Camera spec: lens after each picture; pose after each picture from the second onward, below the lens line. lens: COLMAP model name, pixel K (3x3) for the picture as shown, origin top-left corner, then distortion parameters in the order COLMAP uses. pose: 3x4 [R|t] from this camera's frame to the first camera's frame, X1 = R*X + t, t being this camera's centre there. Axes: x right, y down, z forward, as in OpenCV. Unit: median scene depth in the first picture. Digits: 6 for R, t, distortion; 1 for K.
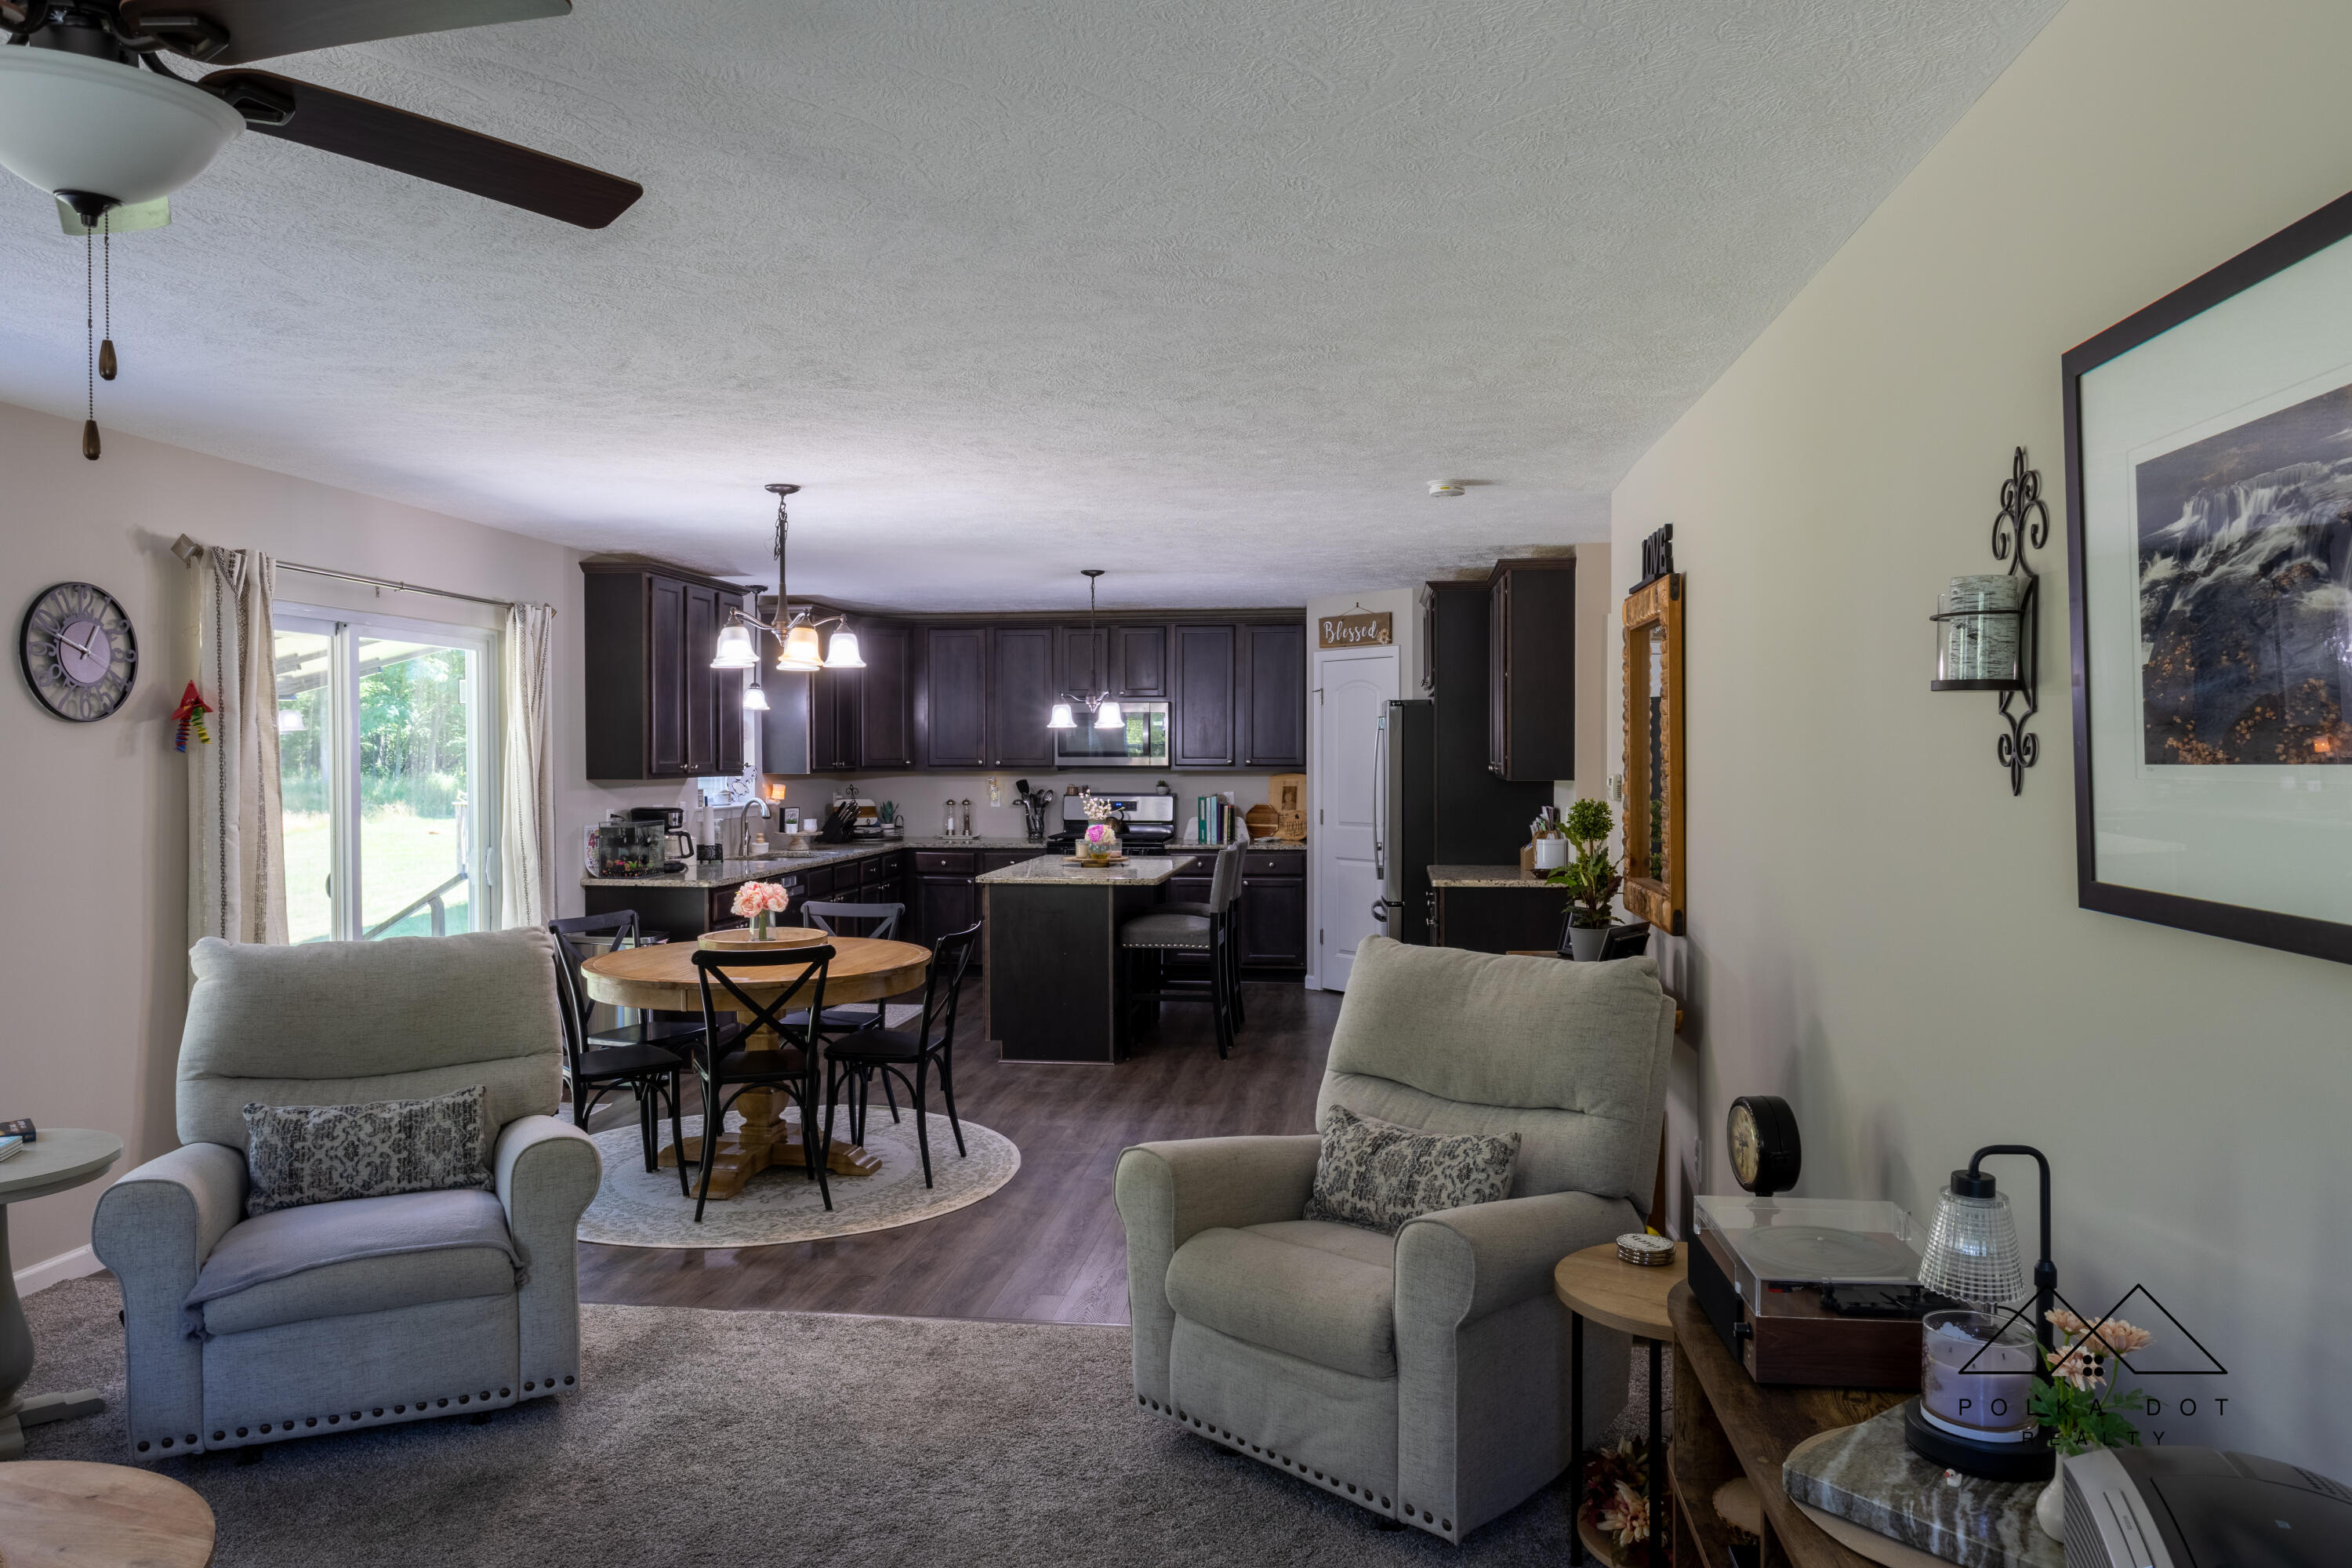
lens RADIAL K [[1605.5, 0, 1166.1], [0, 1605.5, 774.9], [0, 0, 1]] dist [-0.010698, -0.000313]
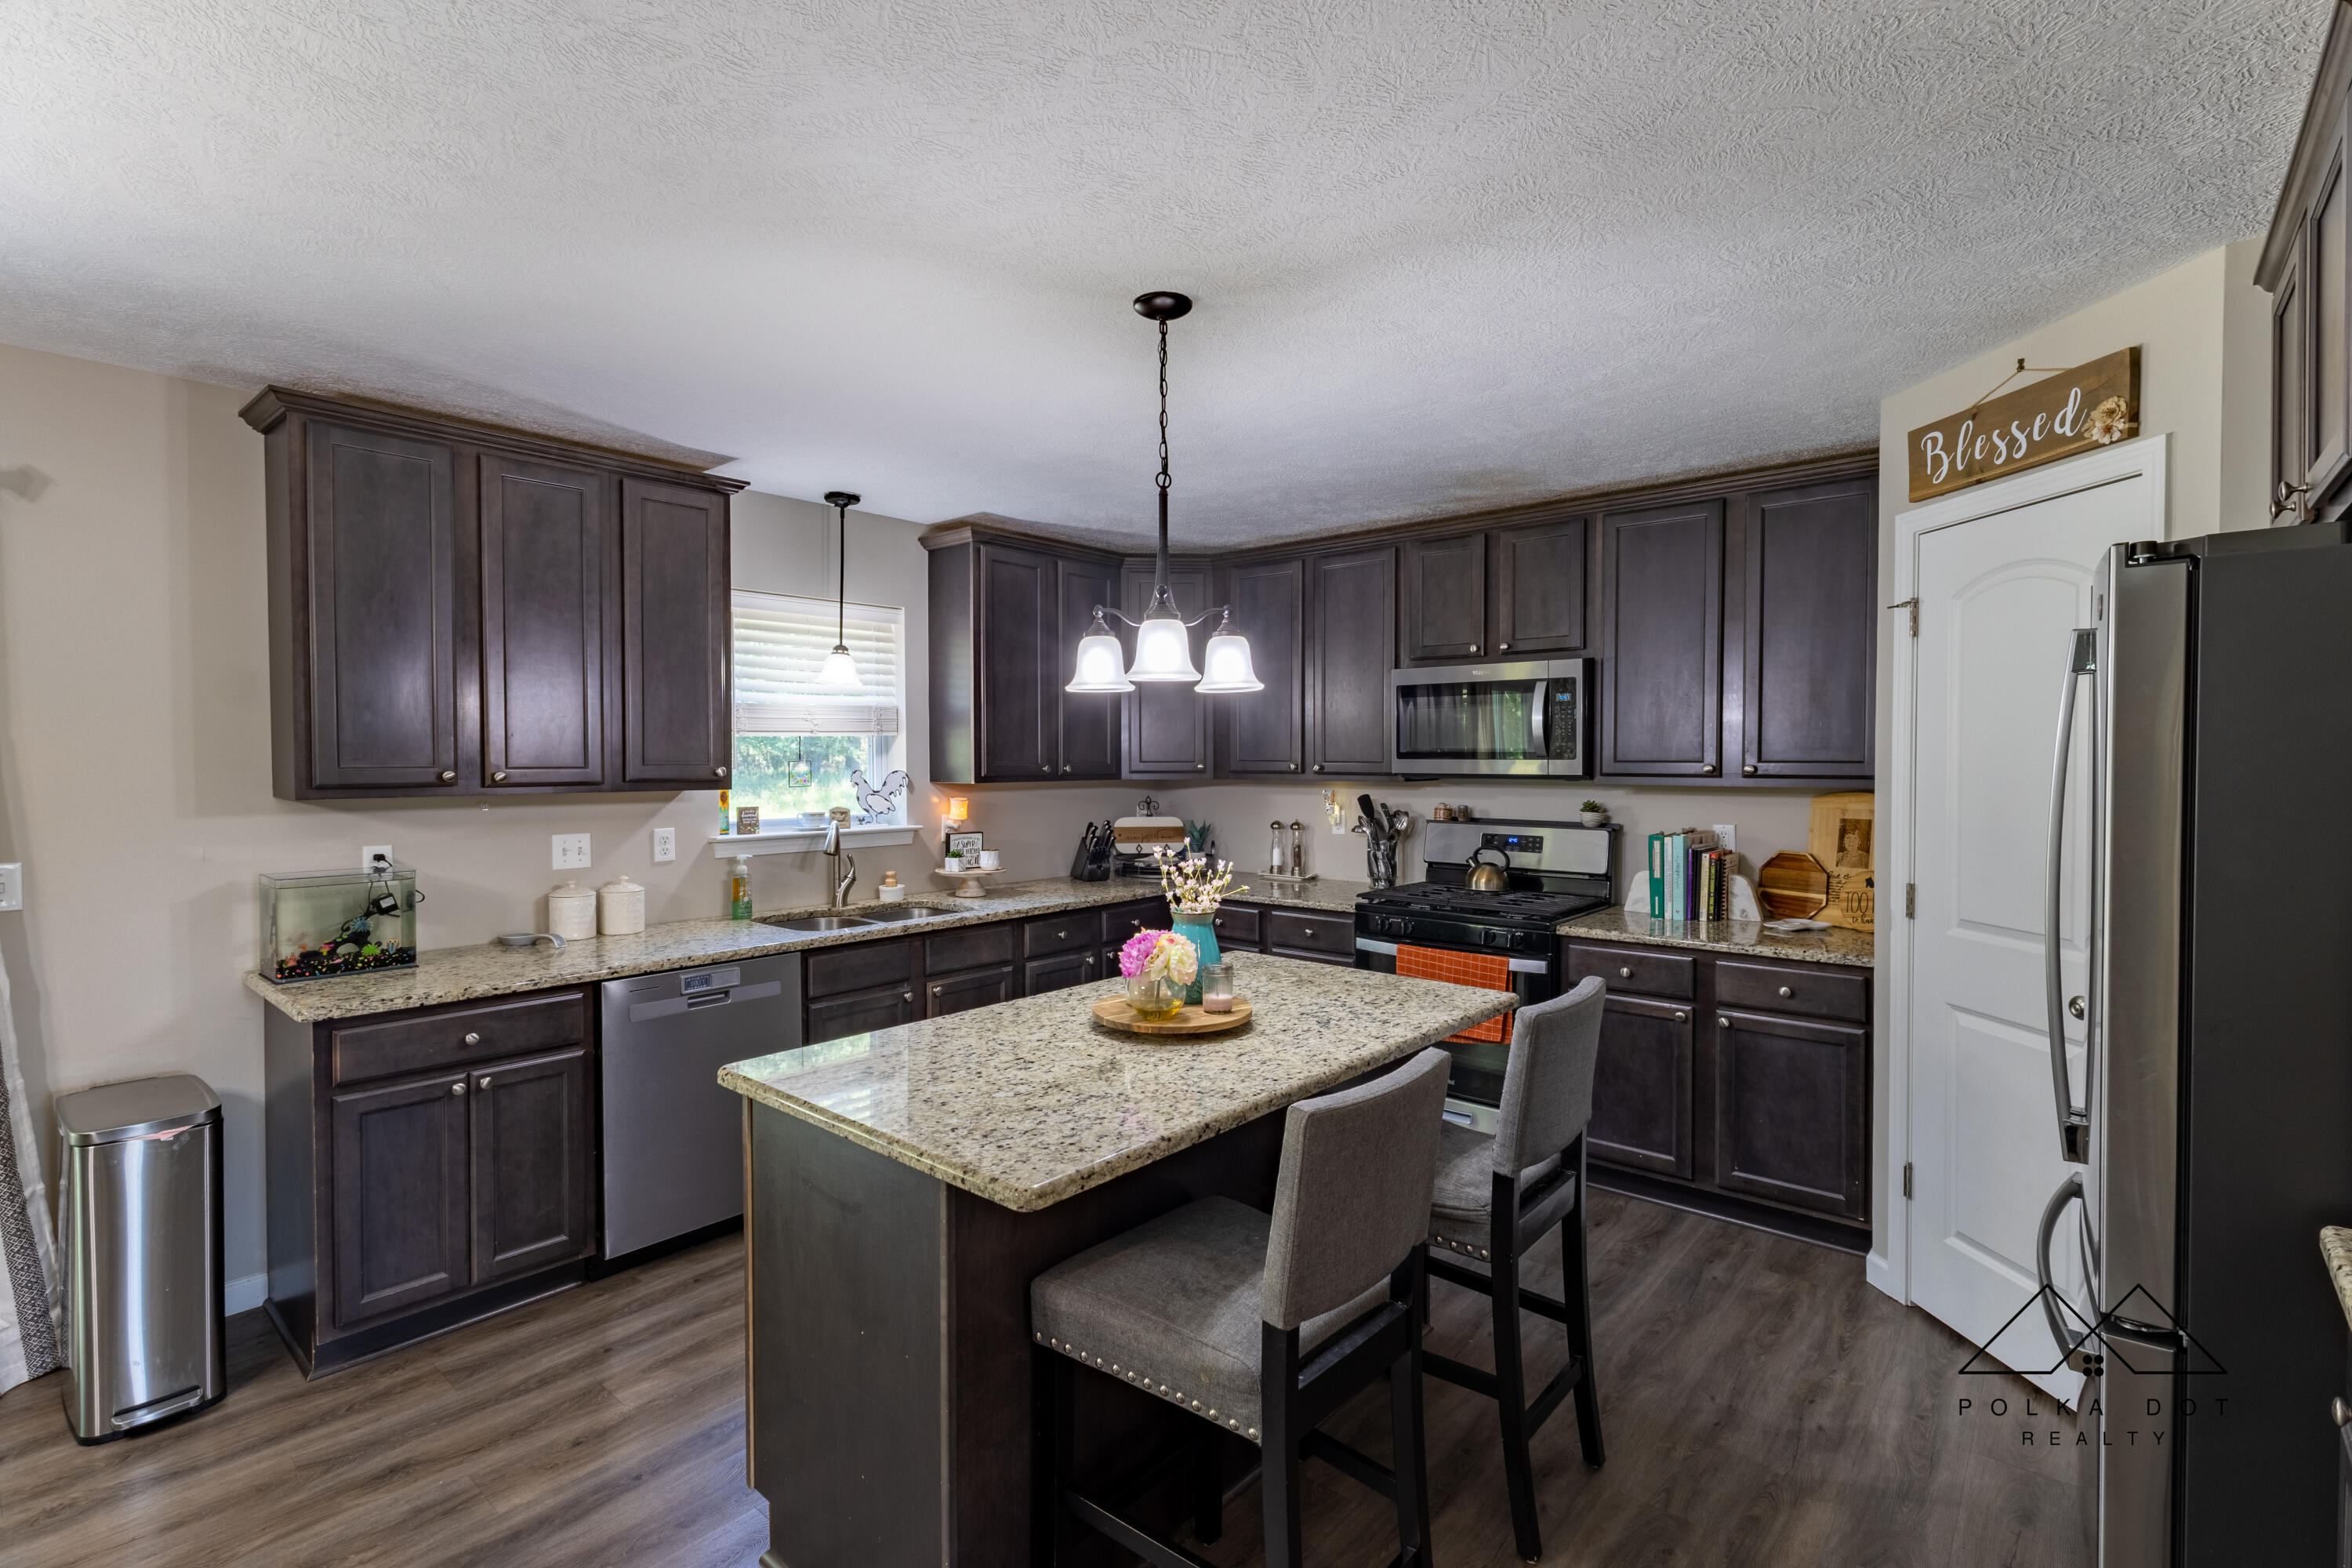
lens RADIAL K [[1087.0, 0, 1174.1], [0, 1087.0, 780.0], [0, 0, 1]] dist [0.002117, 0.001615]
pose [[0.834653, 0.012369, -0.550638, 0.087945], [-0.005751, 0.999889, 0.013743, -0.008500], [0.550747, -0.008303, 0.834631, 0.619816]]
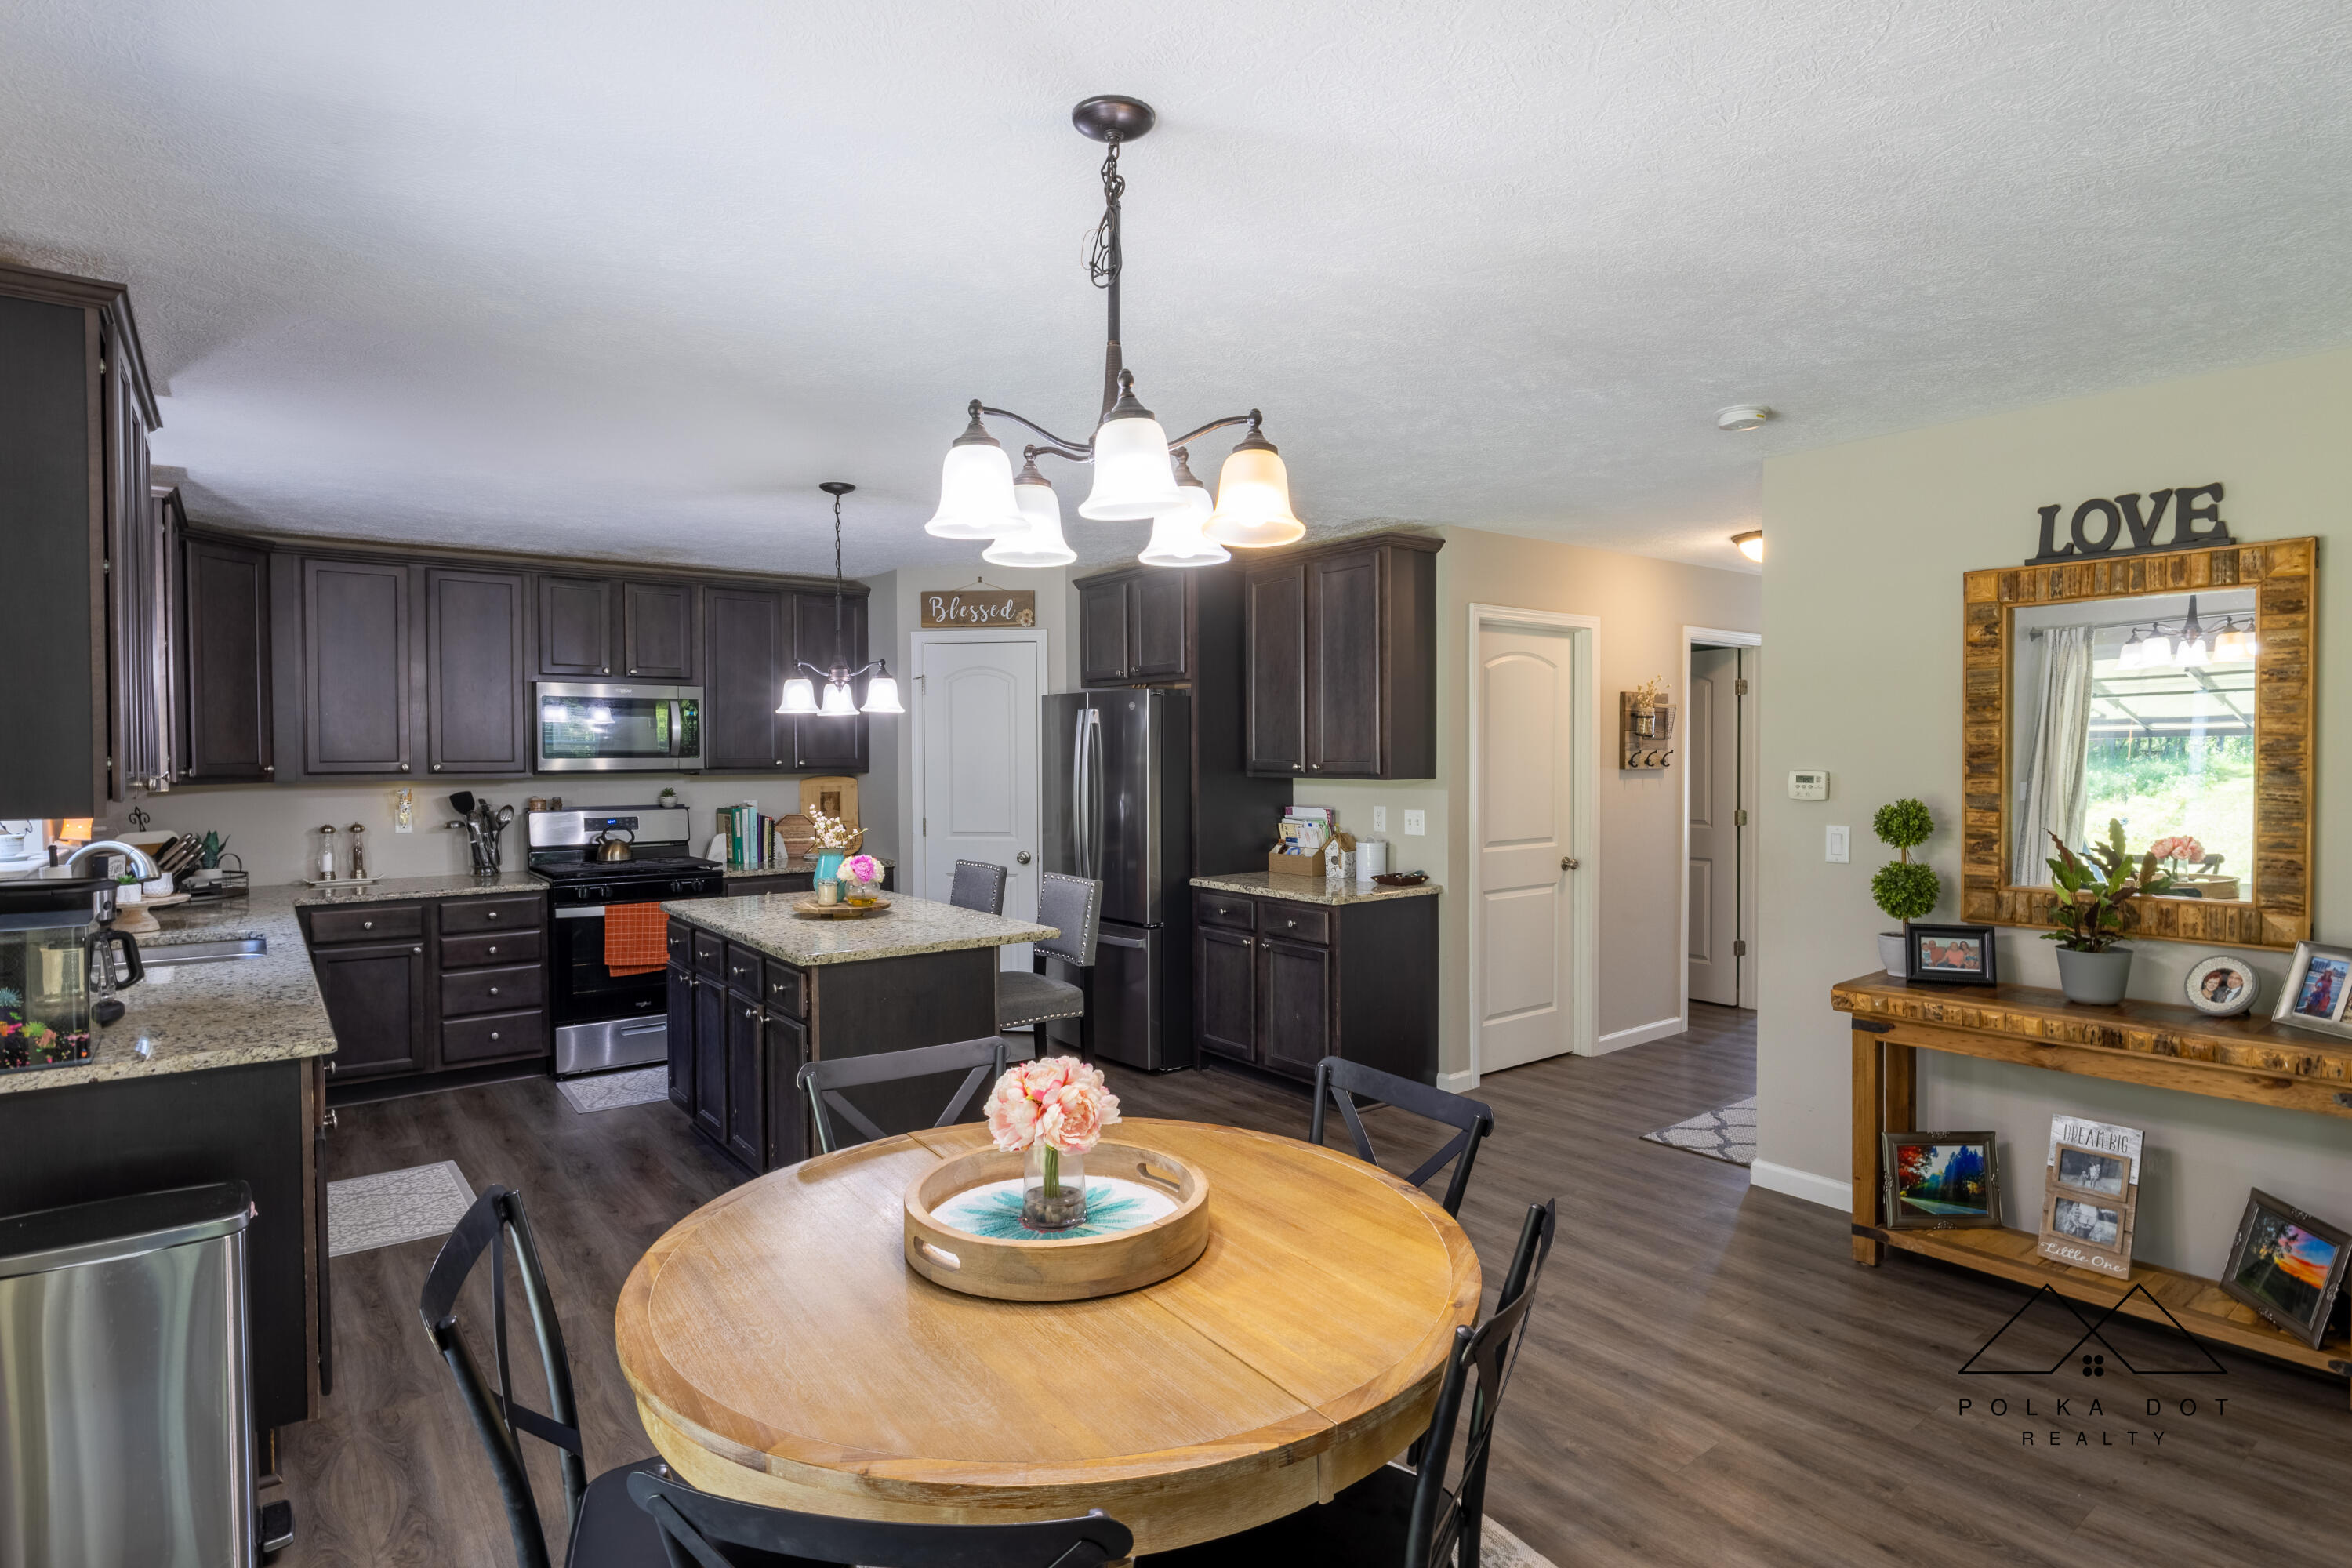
lens RADIAL K [[1234.8, 0, 1166.6], [0, 1234.8, 780.7], [0, 0, 1]] dist [0.002599, 0.001699]
pose [[0.713396, -0.018109, 0.700527, -0.254757], [0.012052, 0.999835, 0.013573, -0.005508], [-0.700657, -0.001240, 0.713497, 0.423161]]
